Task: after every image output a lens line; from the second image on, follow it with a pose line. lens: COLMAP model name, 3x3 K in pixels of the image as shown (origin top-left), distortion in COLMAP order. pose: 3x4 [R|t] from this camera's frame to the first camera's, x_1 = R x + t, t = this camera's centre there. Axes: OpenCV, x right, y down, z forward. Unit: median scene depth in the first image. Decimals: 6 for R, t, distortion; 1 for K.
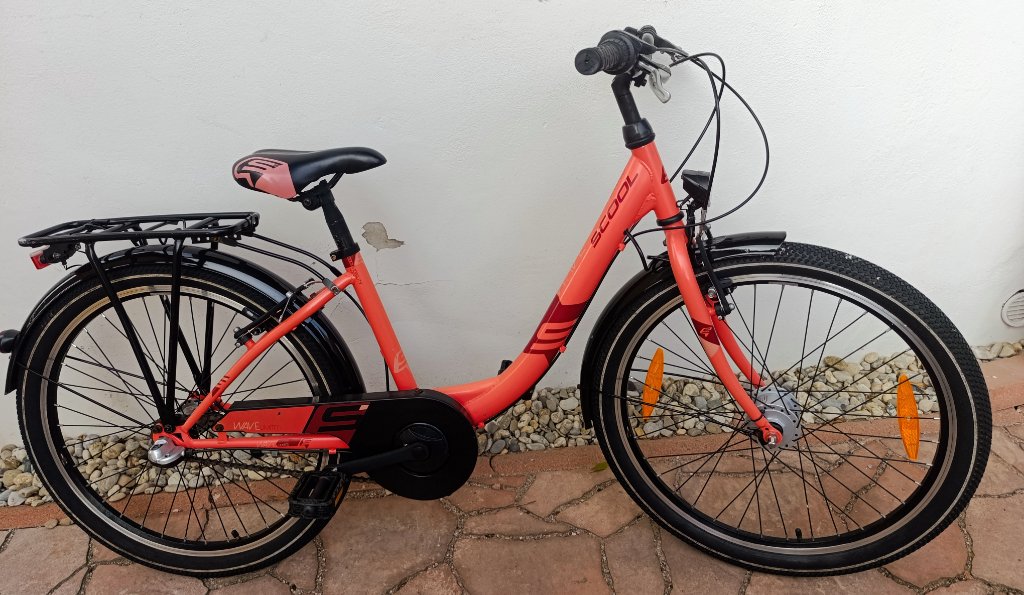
lens RADIAL K [[696.1, 0, 503.8], [0, 696.1, 234.5], [0, 0, 1]] dist [0.009424, -0.022411]
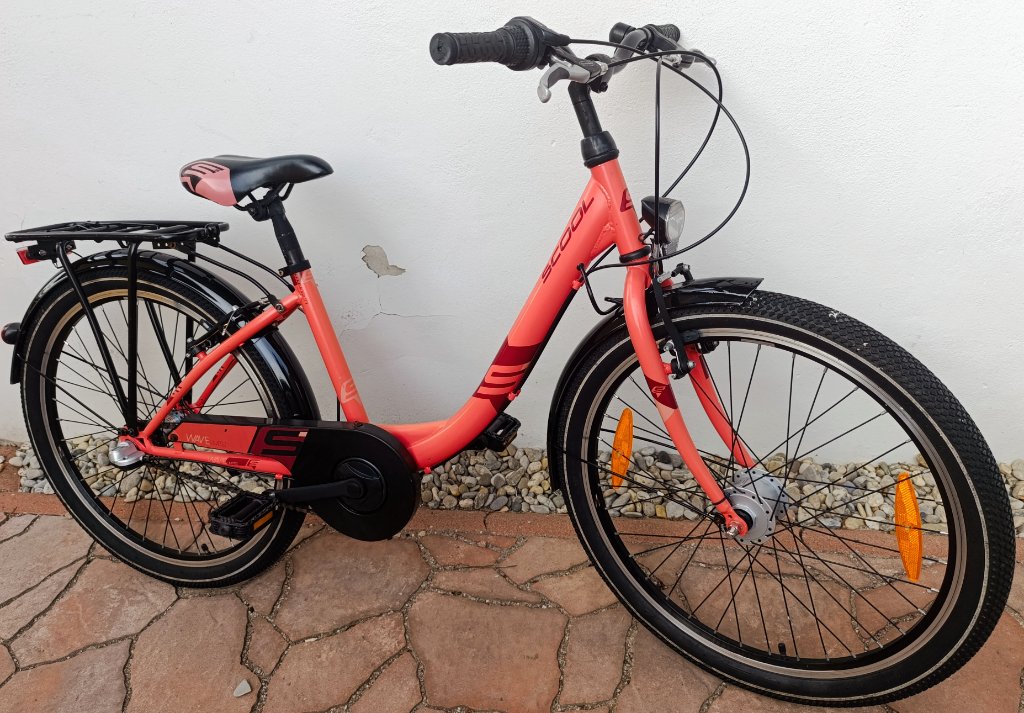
lens RADIAL K [[766.0, 0, 533.1], [0, 766.0, 333.9], [0, 0, 1]] dist [0.014264, -0.030697]
pose [[0.969140, 0.088738, -0.229986, 0.261783], [-0.075117, 0.994899, 0.067337, 0.014958], [0.234788, -0.047983, 0.970862, 0.053569]]
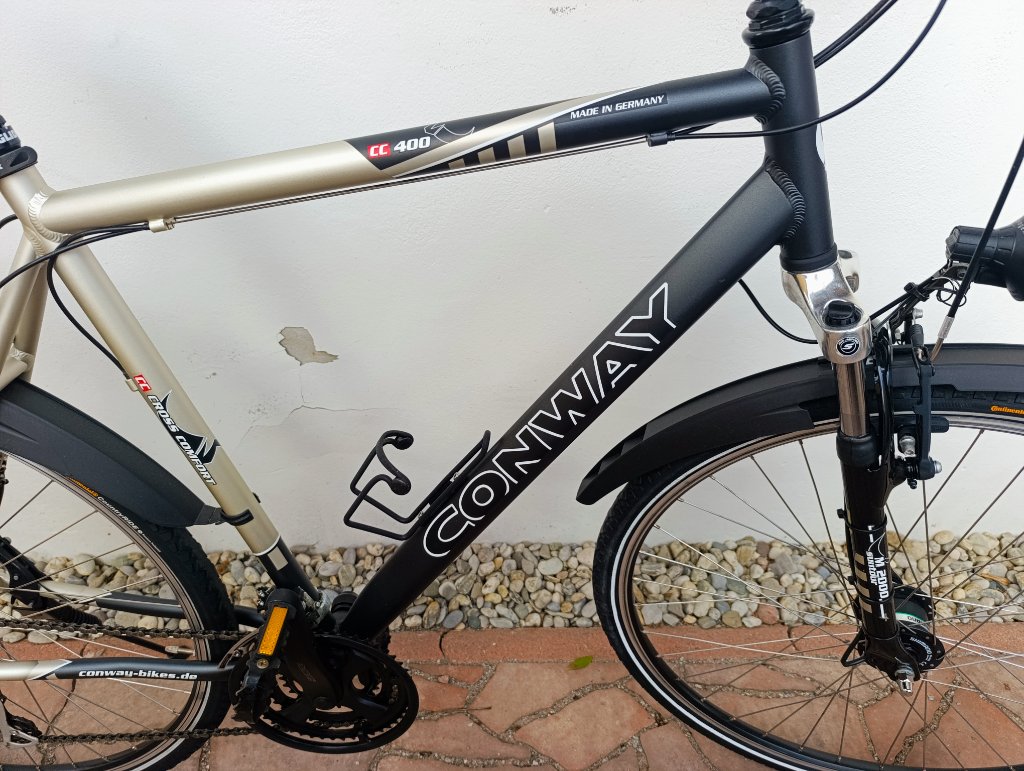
lens RADIAL K [[696.8, 0, 502.8], [0, 696.8, 383.9], [0, 0, 1]] dist [0.009270, -0.024362]
pose [[0.996483, 0.082886, -0.012285, 0.037196], [-0.079871, 0.983922, 0.159745, -0.090775], [0.025328, -0.158202, 0.987082, 0.289345]]
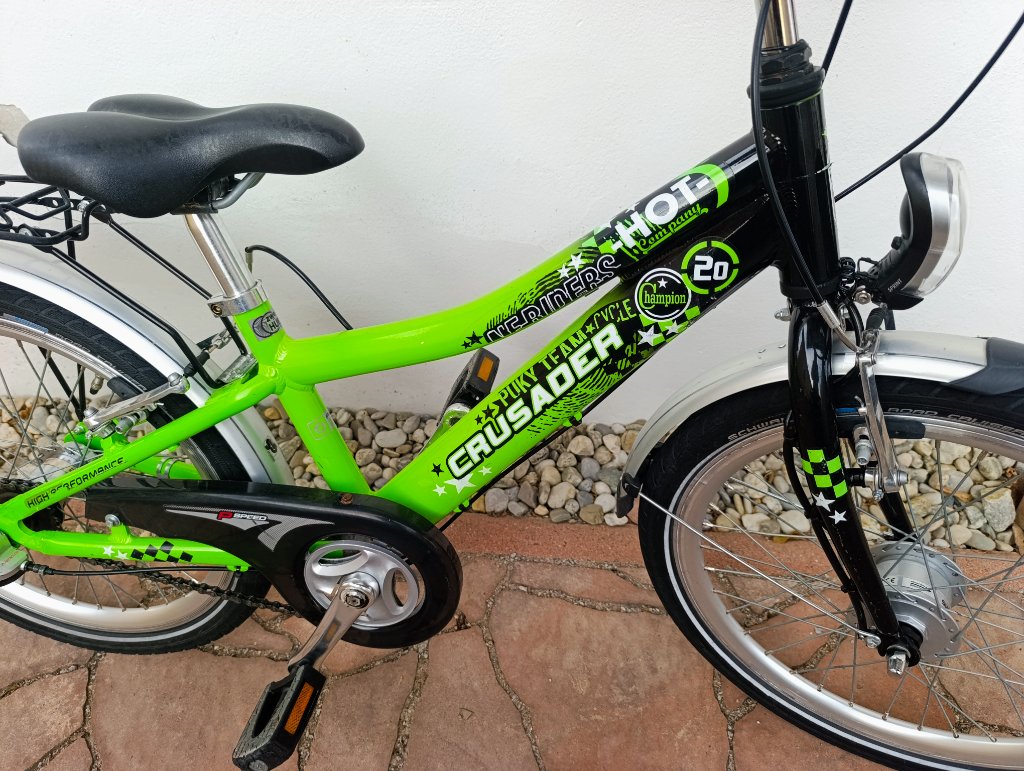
lens RADIAL K [[696.8, 0, 513.7], [0, 696.8, 381.9], [0, 0, 1]] dist [0.009270, -0.024362]
pose [[0.984463, 0.144003, -0.100474, 0.300099], [-0.108561, 0.948904, 0.296302, -0.015001], [0.138009, -0.280791, 0.949795, 0.461667]]
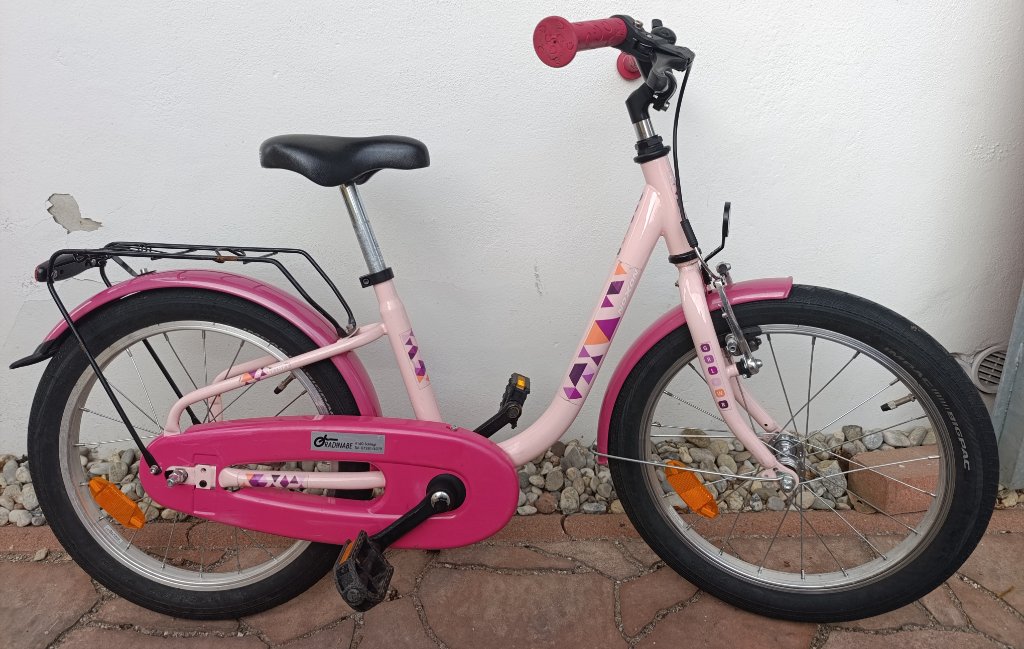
lens RADIAL K [[702.3, 0, 509.9], [0, 702.3, 262.7], [0, 0, 1]] dist [0.011412, -0.024912]
pose [[0.997045, 0.058397, -0.049907, 0.353342], [-0.064544, 0.989139, -0.132056, 0.129527], [0.041653, 0.134887, 0.989985, 0.251294]]
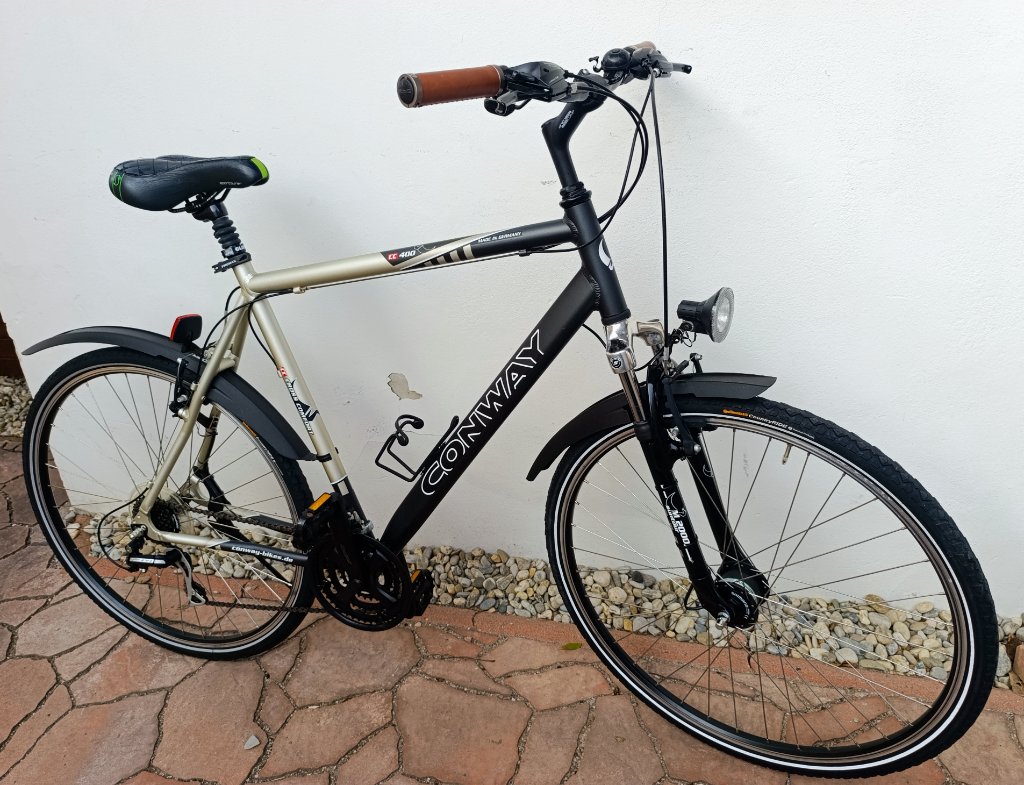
lens RADIAL K [[746.5, 0, 516.2], [0, 746.5, 388.8], [0, 0, 1]] dist [0.009598, -0.025263]
pose [[0.938576, 0.141661, -0.314656, 0.358466], [-0.144624, 0.989387, 0.014037, -0.036516], [0.313305, 0.032332, 0.949102, -0.054883]]
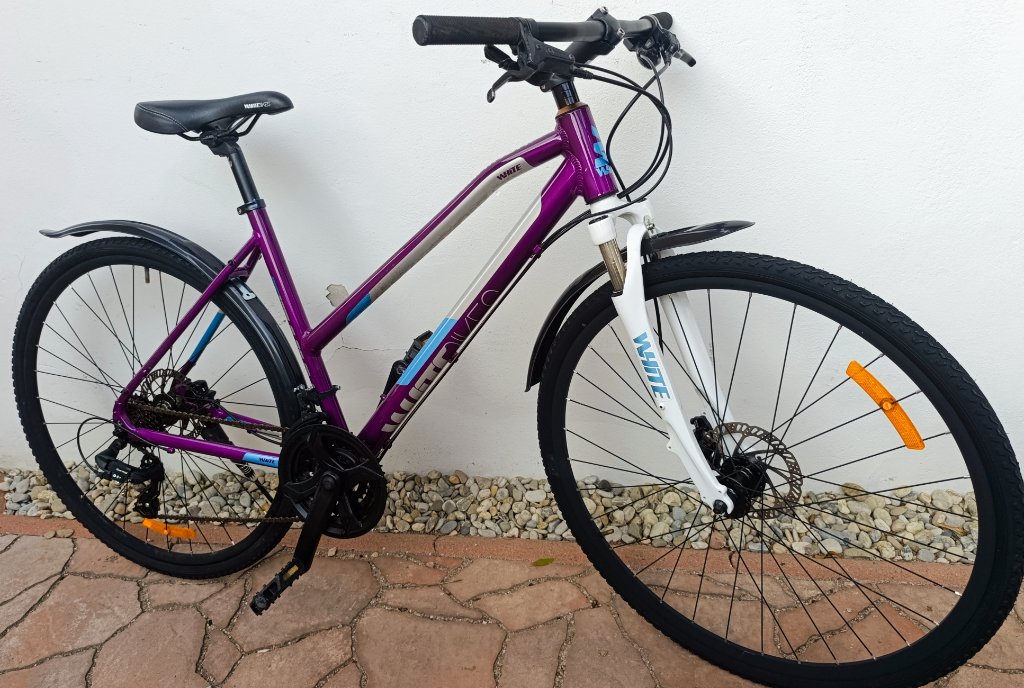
lens RADIAL K [[737.0, 0, 506.0], [0, 737.0, 326.7], [0, 0, 1]] dist [0.009982, -0.024926]
pose [[0.964861, 0.075648, -0.251634, 0.324554], [-0.083898, 0.996227, -0.022204, 0.046909], [0.249005, 0.042536, 0.967568, 0.021945]]
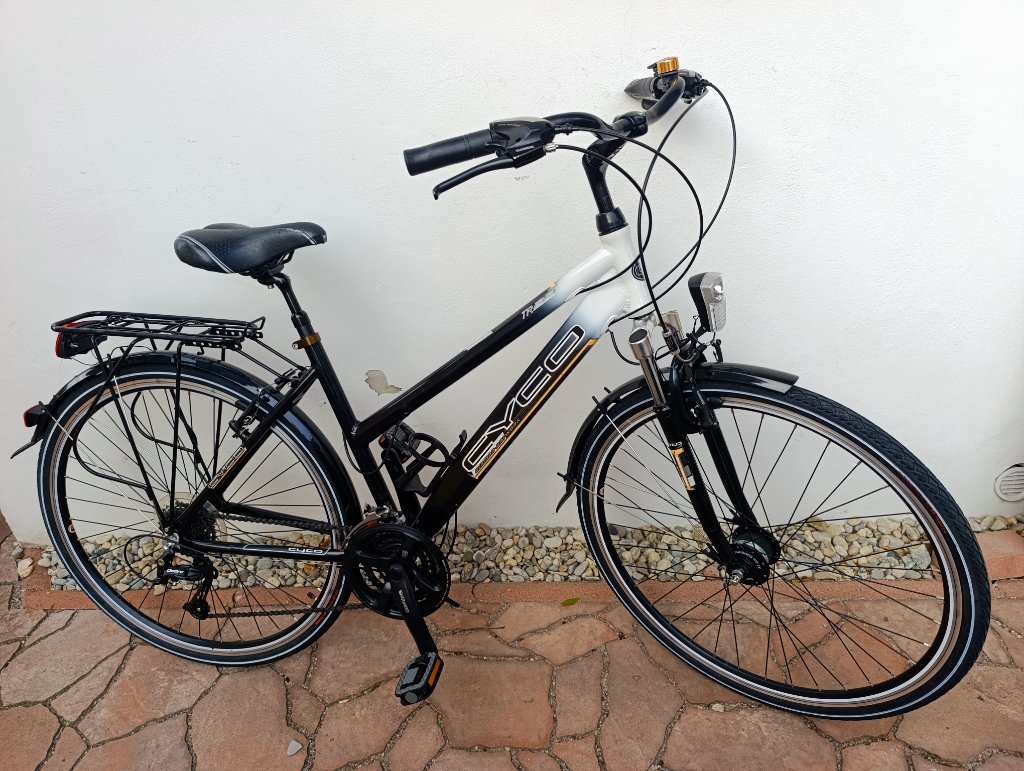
lens RADIAL K [[696.8, 0, 505.4], [0, 696.8, 382.2], [0, 0, 1]] dist [0.009270, -0.024362]
pose [[0.989886, 0.049013, -0.133127, 0.172089], [-0.044417, 0.998317, 0.037280, -0.049015], [0.134730, -0.030990, 0.990398, -0.090459]]
